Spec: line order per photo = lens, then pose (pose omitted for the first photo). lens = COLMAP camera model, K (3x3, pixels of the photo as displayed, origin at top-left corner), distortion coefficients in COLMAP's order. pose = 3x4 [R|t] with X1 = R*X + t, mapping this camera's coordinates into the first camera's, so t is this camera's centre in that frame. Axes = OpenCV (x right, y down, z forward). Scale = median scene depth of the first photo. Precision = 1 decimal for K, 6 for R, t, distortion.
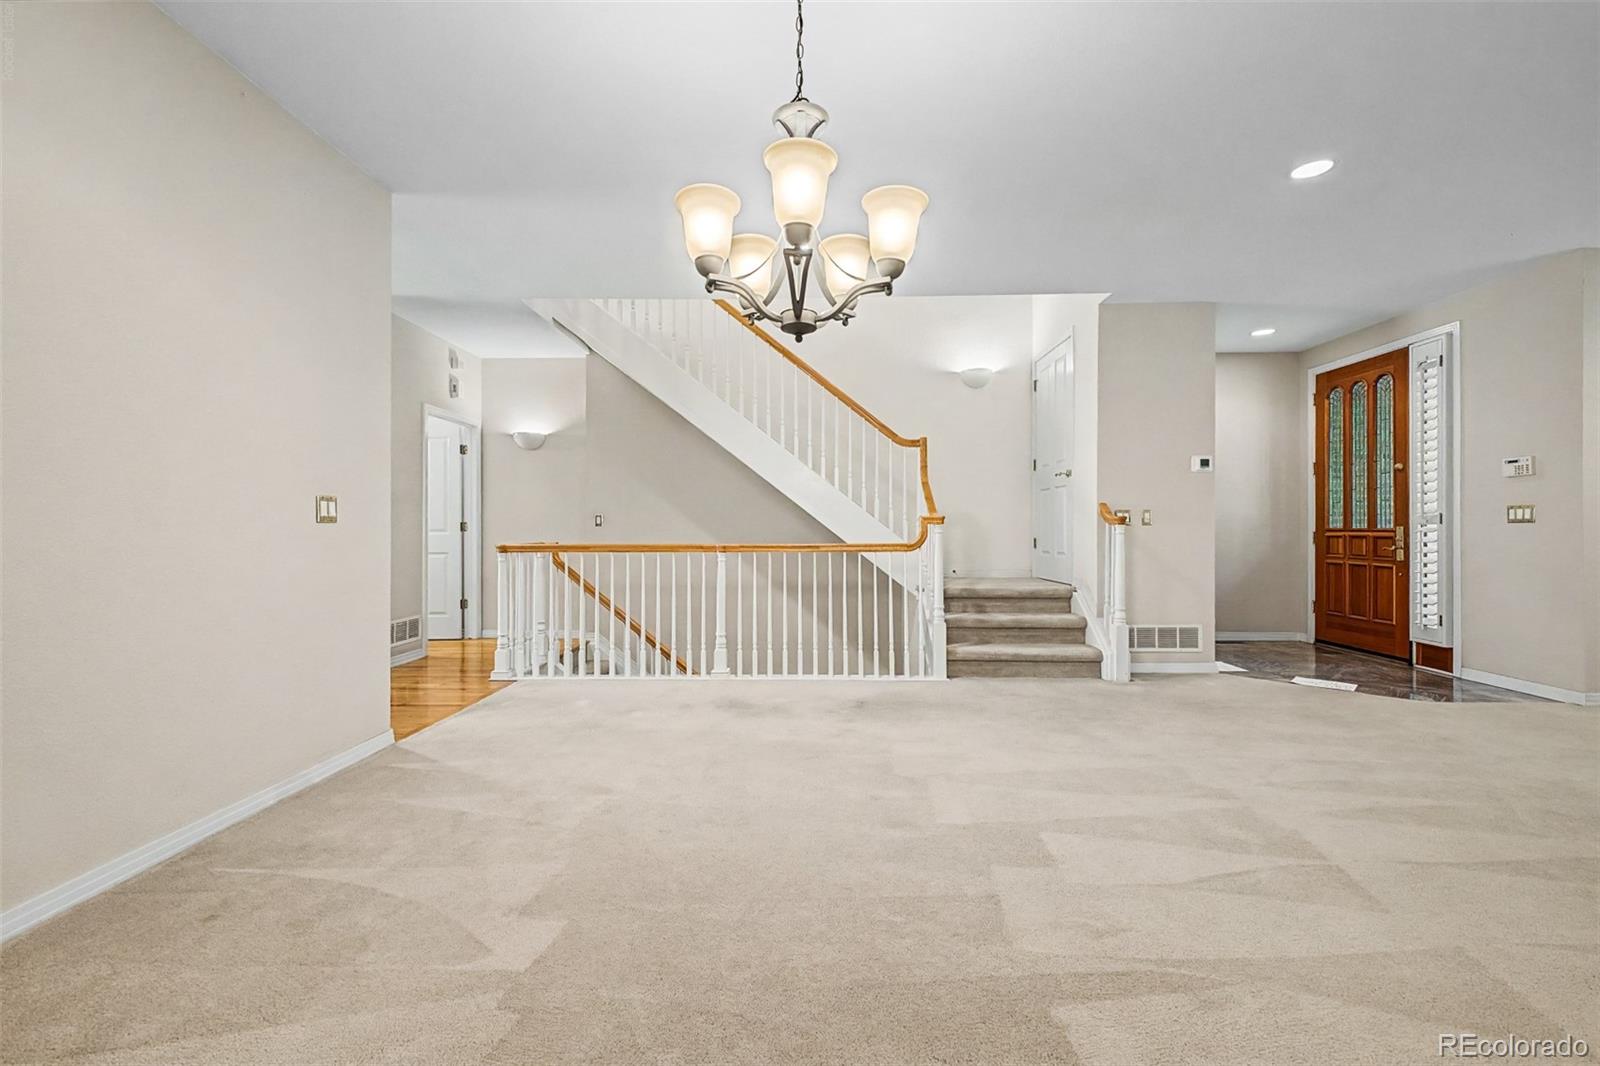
lens RADIAL K [[629.6, 0, 799.2], [0, 629.6, 529.6], [0, 0, 1]] dist [0.023569, -0.009167]
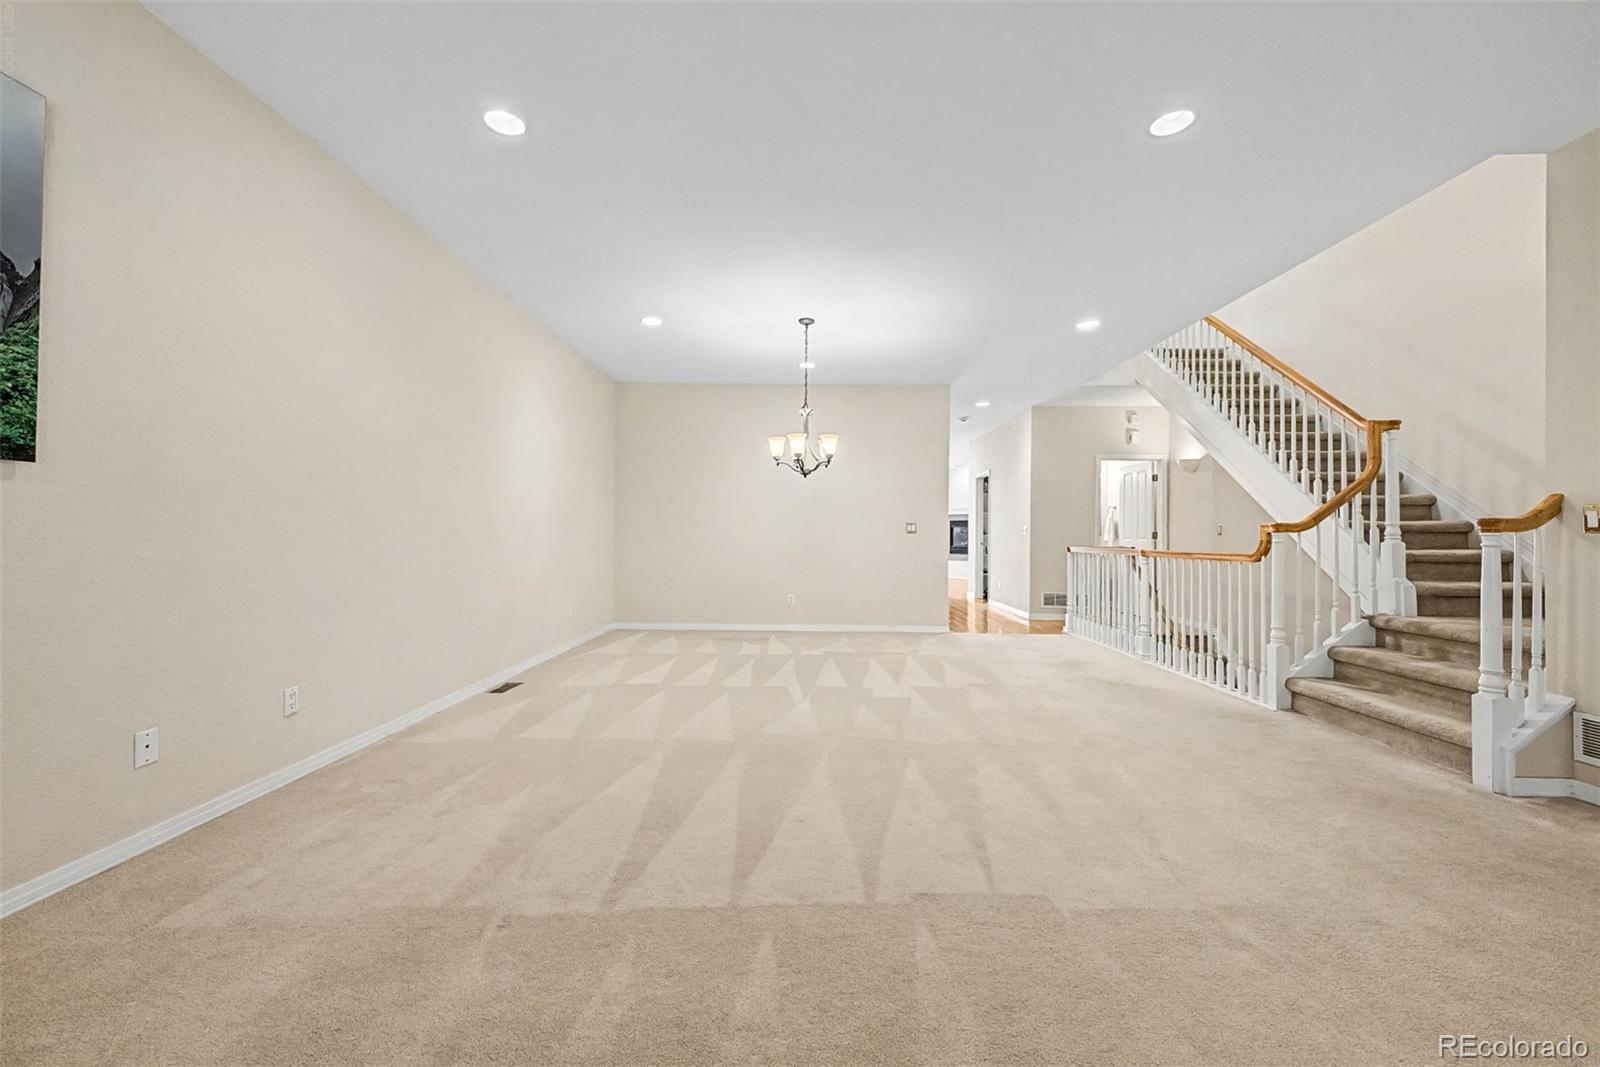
lens RADIAL K [[629.6, 0, 799.2], [0, 629.6, 530.1], [0, 0, 1]] dist [0.023569, -0.009167]
pose [[0.022382, -0.004805, -0.999738, 0.983503], [-0.005946, 0.999970, -0.004940, -0.005056], [0.999732, 0.006055, 0.022353, 0.272388]]
